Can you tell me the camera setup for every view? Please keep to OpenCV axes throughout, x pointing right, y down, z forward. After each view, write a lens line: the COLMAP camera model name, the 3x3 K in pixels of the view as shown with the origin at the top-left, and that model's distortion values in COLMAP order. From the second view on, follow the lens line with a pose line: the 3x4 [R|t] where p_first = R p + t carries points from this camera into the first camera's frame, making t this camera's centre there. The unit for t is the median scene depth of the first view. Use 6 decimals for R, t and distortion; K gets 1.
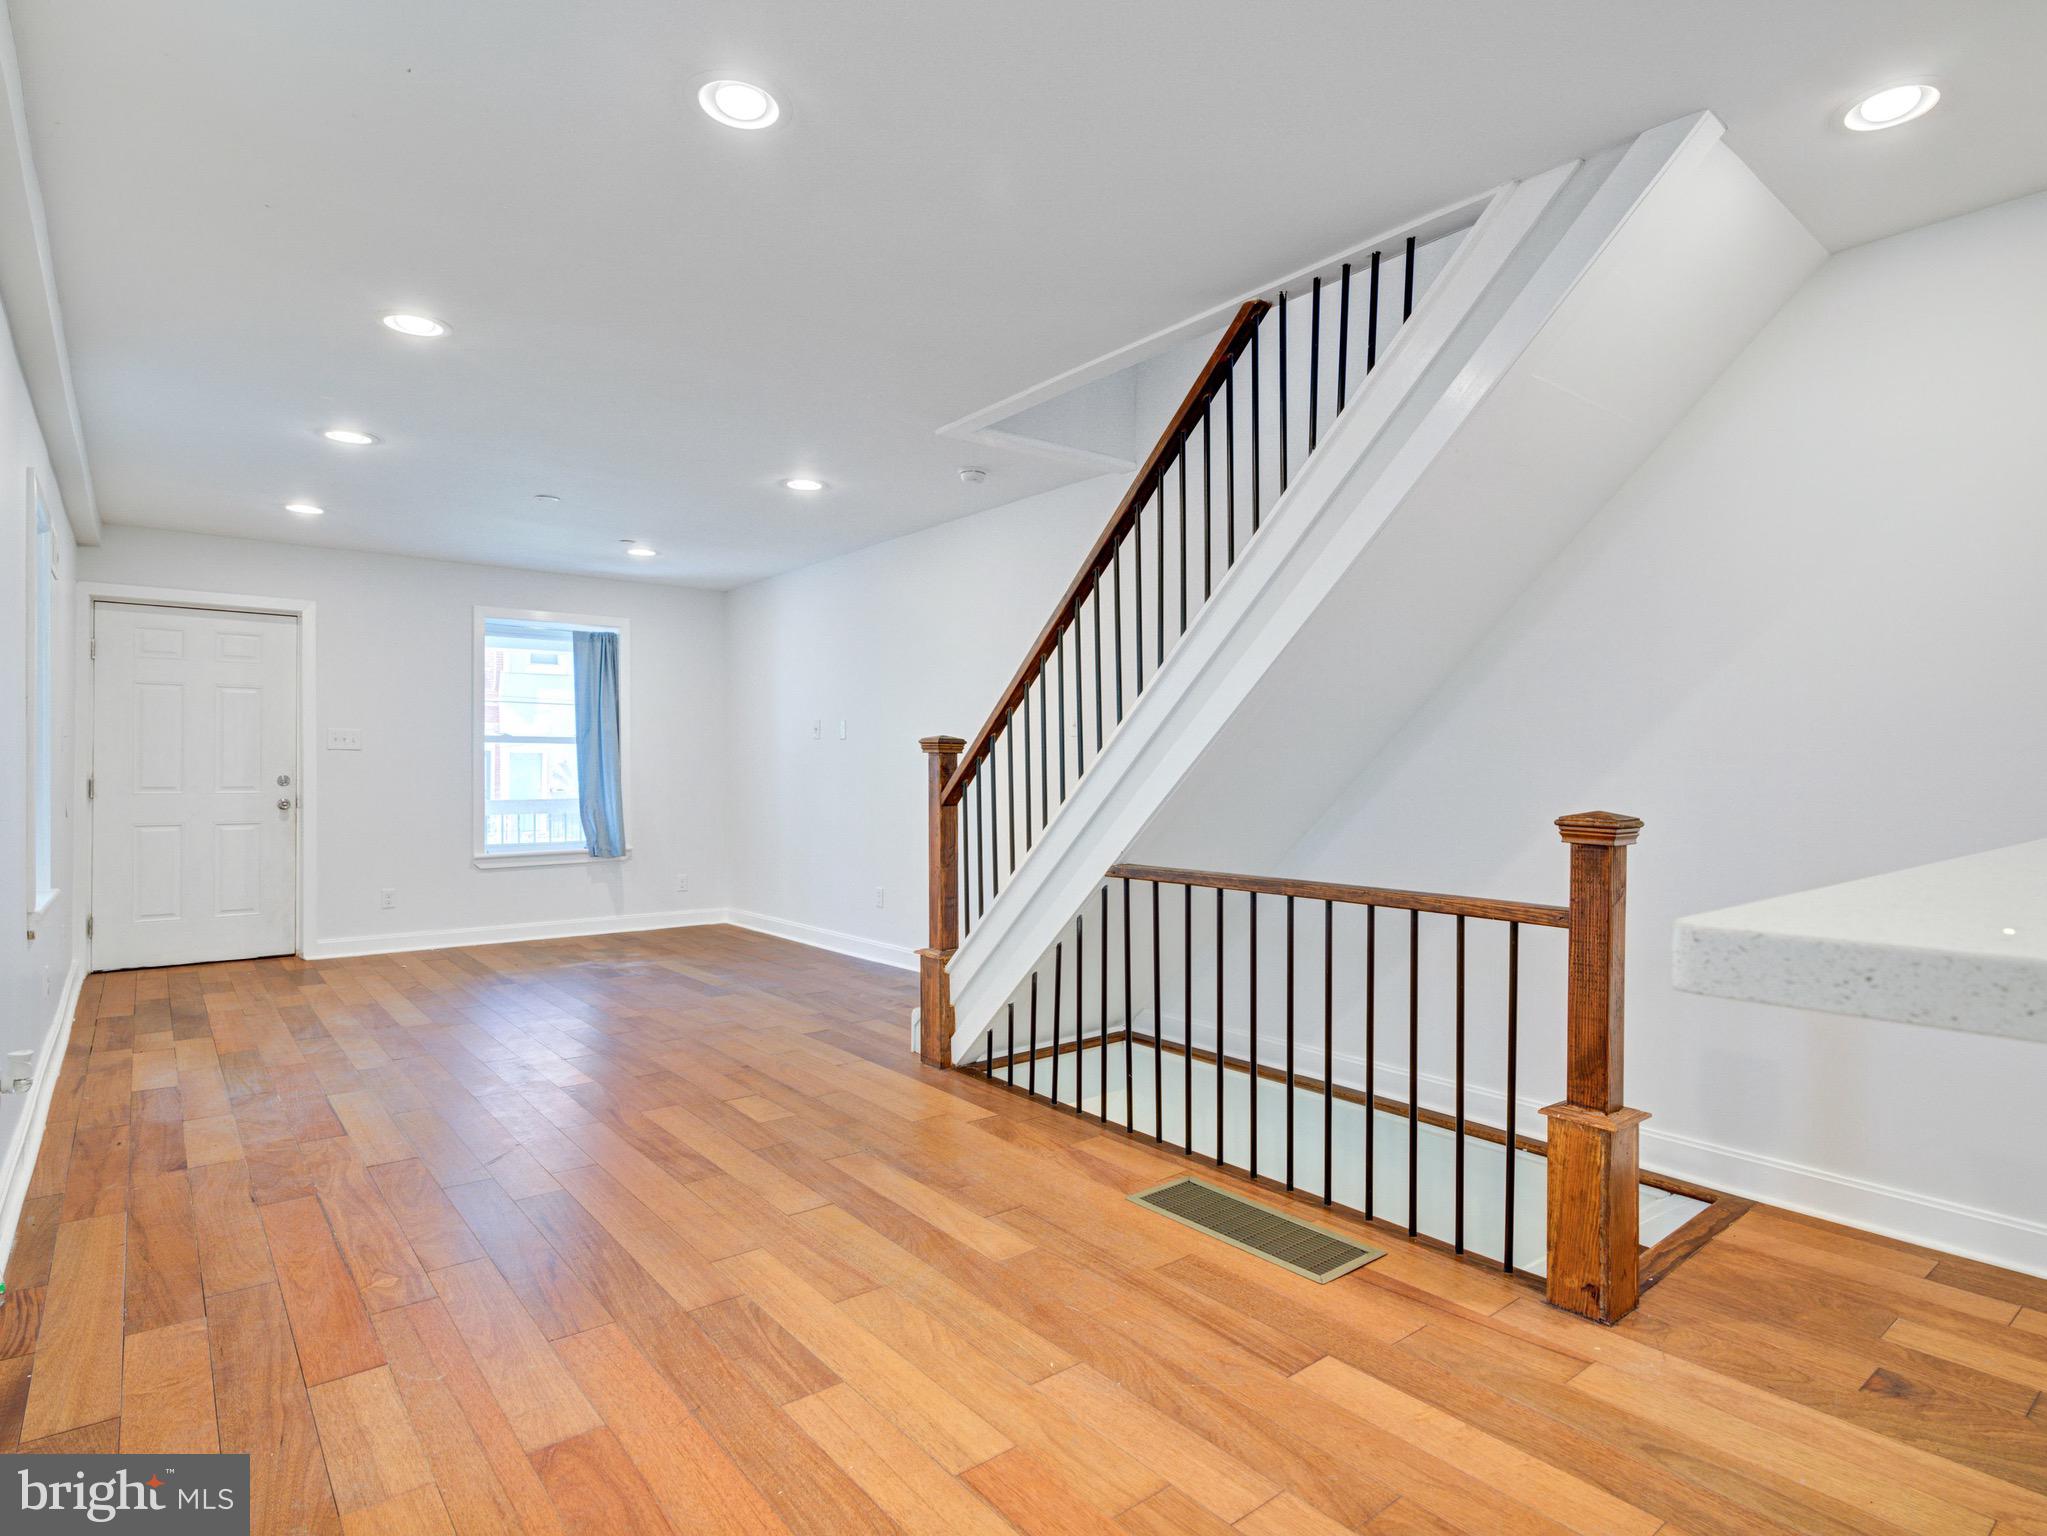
lens RADIAL K [[1045.1, 0, 1037.5], [0, 1045.1, 782.9], [0, 0, 1]] dist [-0.011002, -0.001235]
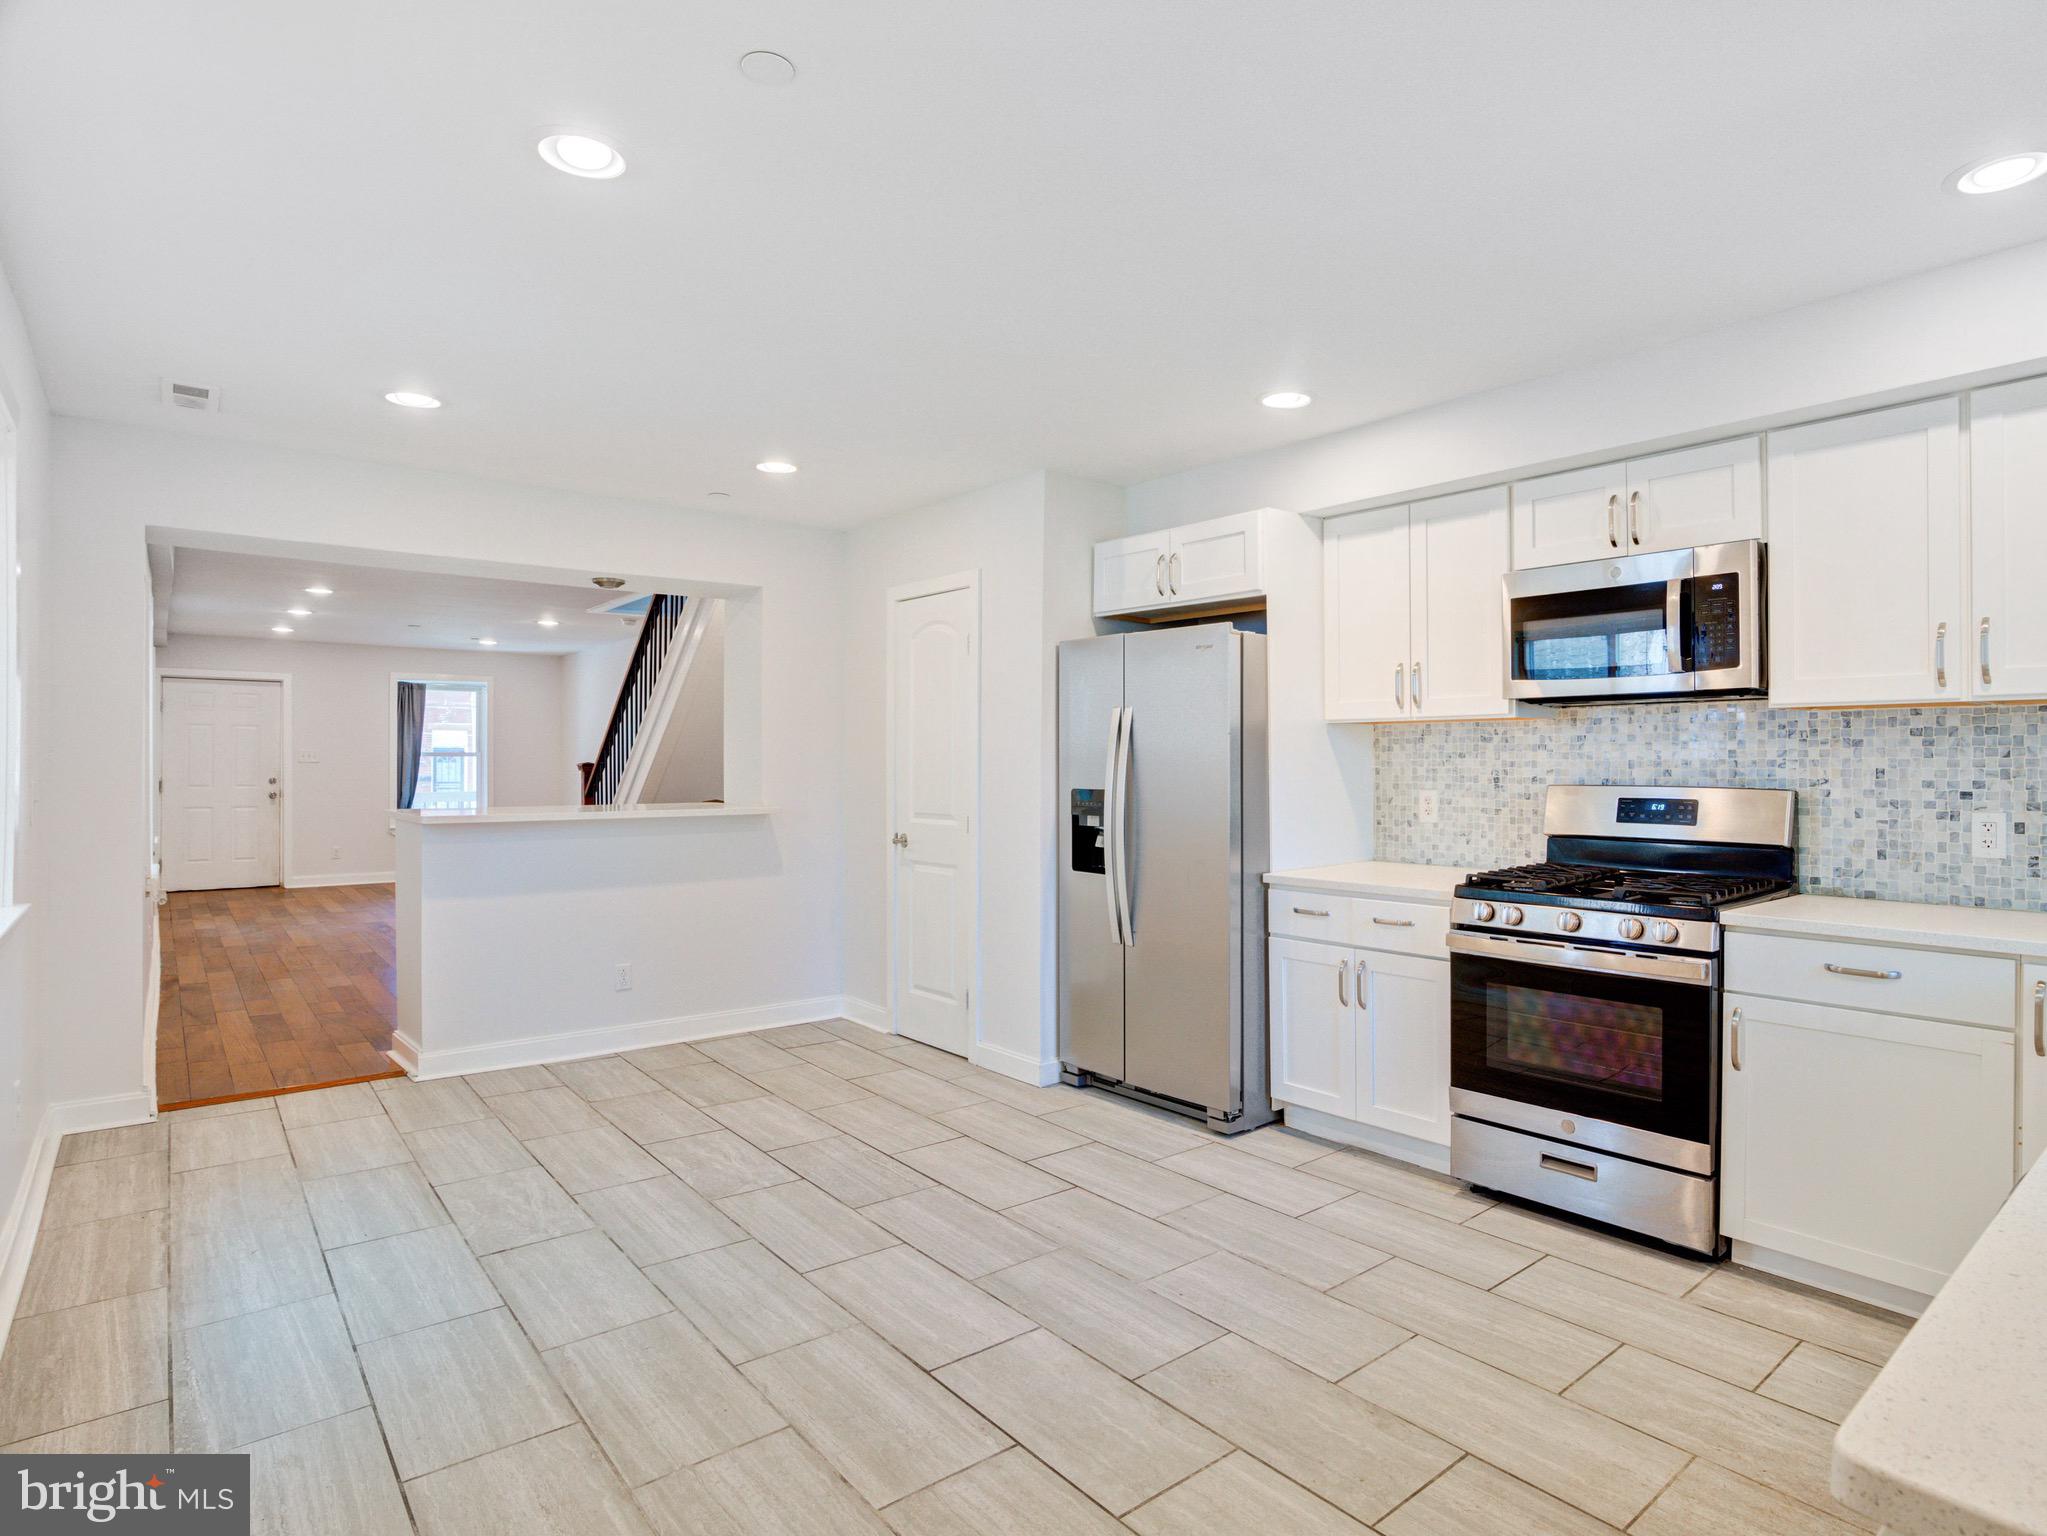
lens RADIAL K [[1109.4, 0, 1045.1], [0, 1109.4, 763.6], [0, 0, 1]] dist [-0.000042, 0.002820]
pose [[0.999446, -0.001675, -0.033227, 0.899386], [0.001485, 0.999982, -0.005768, -0.027983], [0.033236, 0.005715, 0.999431, -1.162909]]
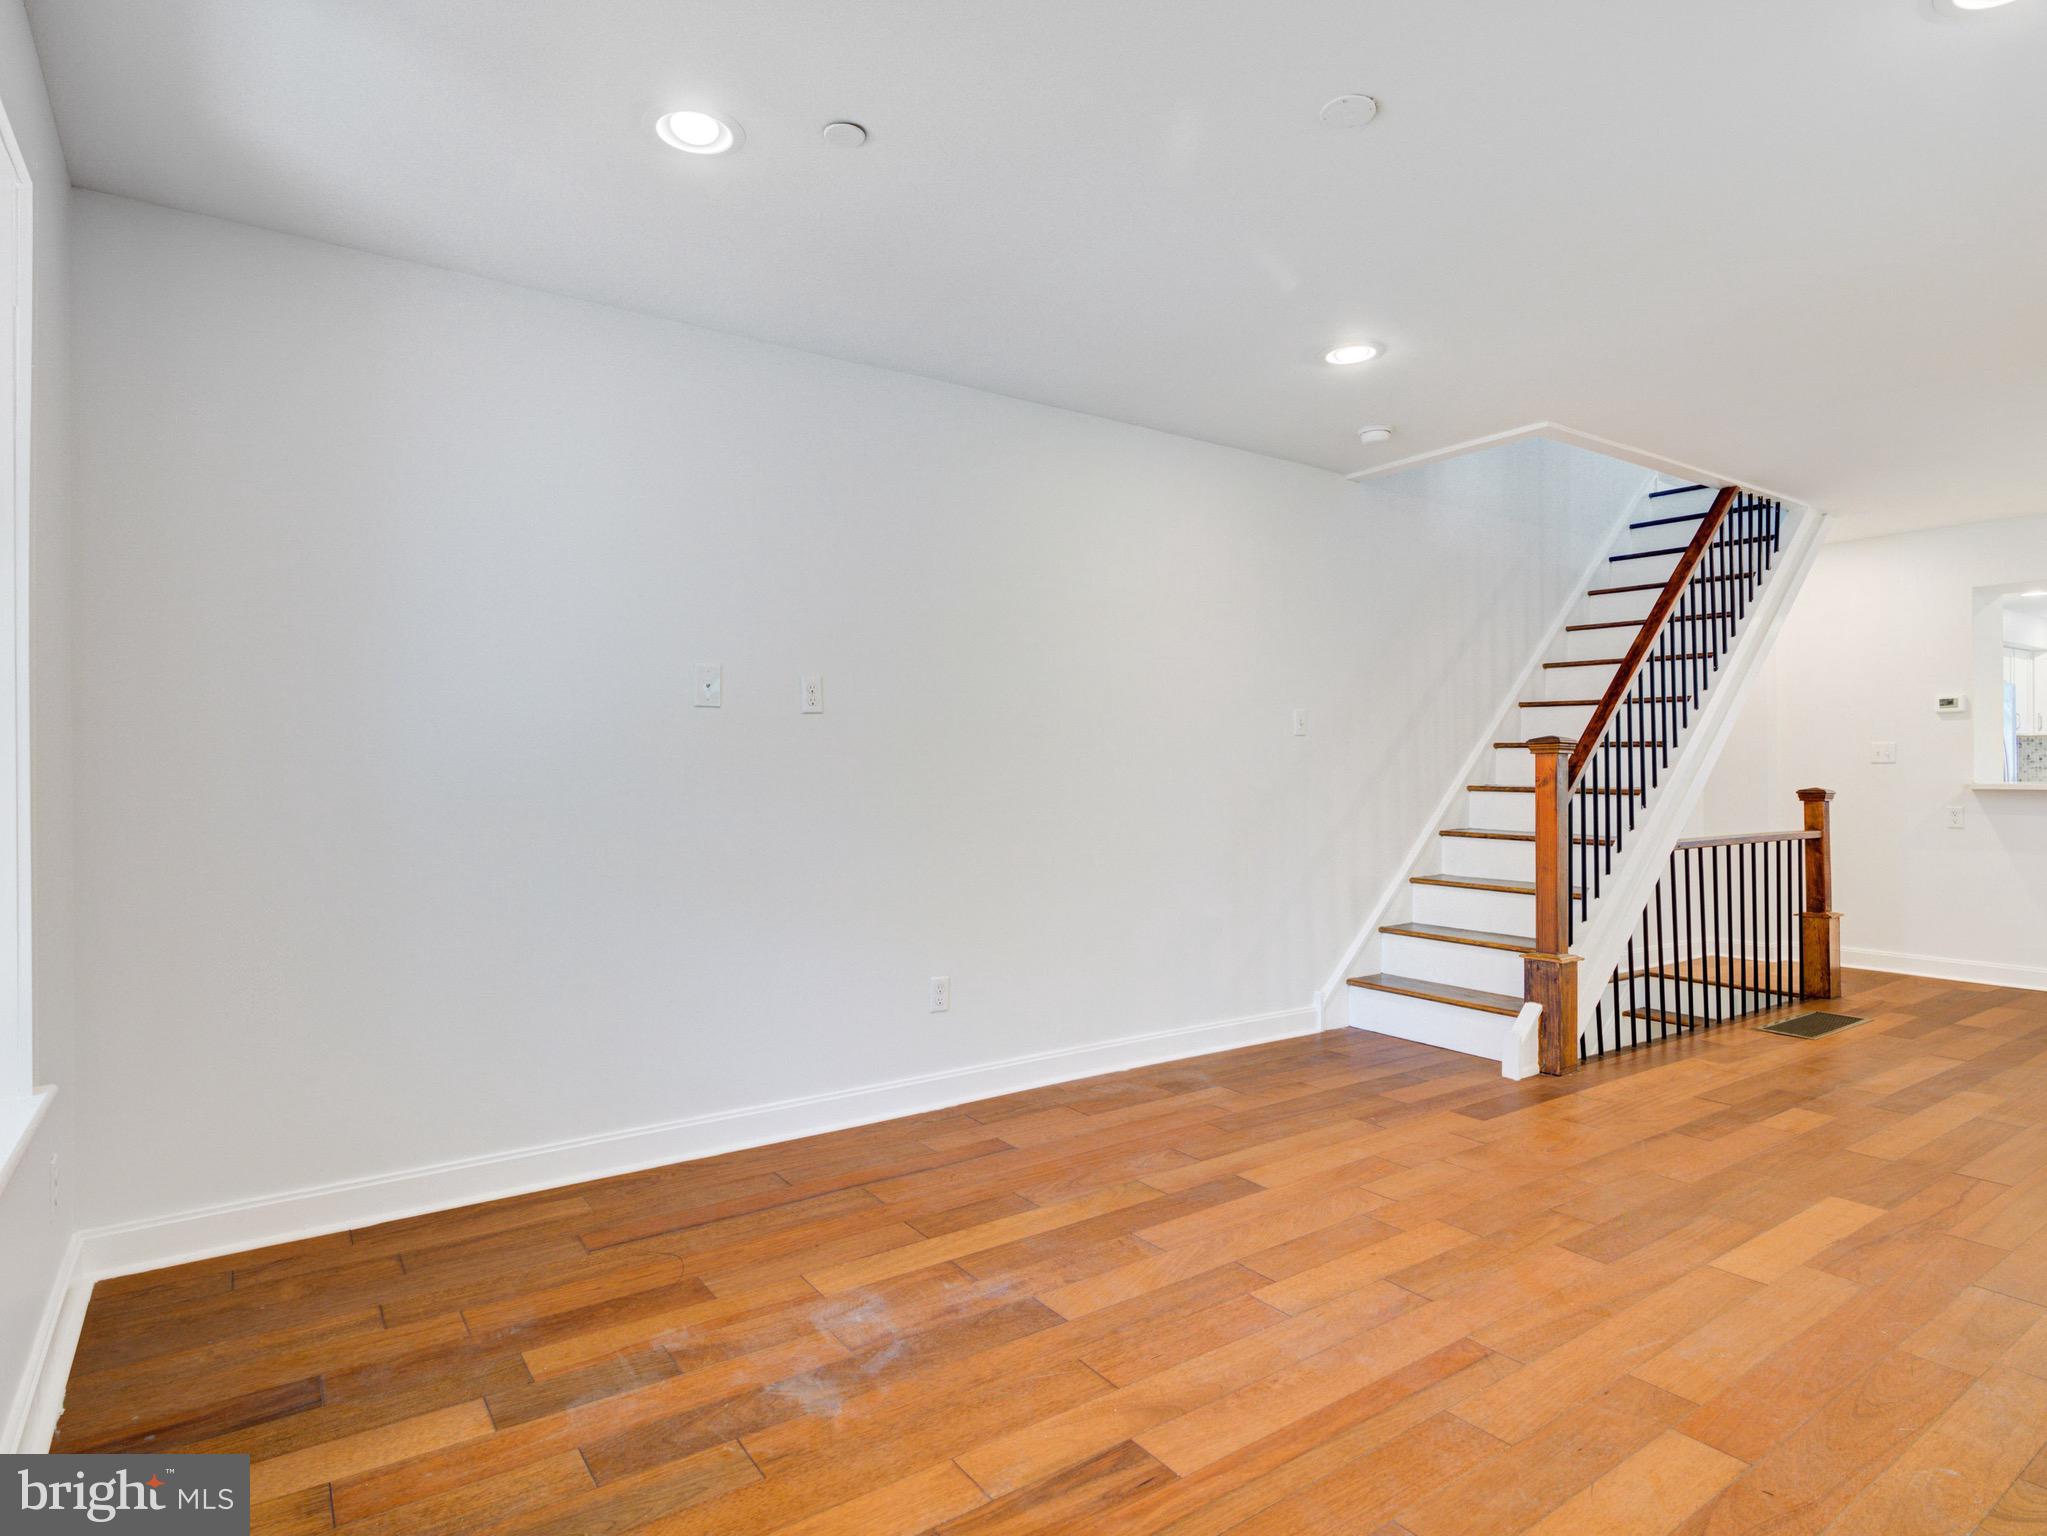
lens RADIAL K [[1109.4, 0, 1038.0], [0, 1109.4, 768.7], [0, 0, 1]] dist [-0.000042, 0.002820]
pose [[0.084323, -0.000223, 0.996438, -1.193755], [0.009188, 0.999958, -0.000553, -0.018258], [-0.996396, 0.009202, 0.084321, 1.422818]]
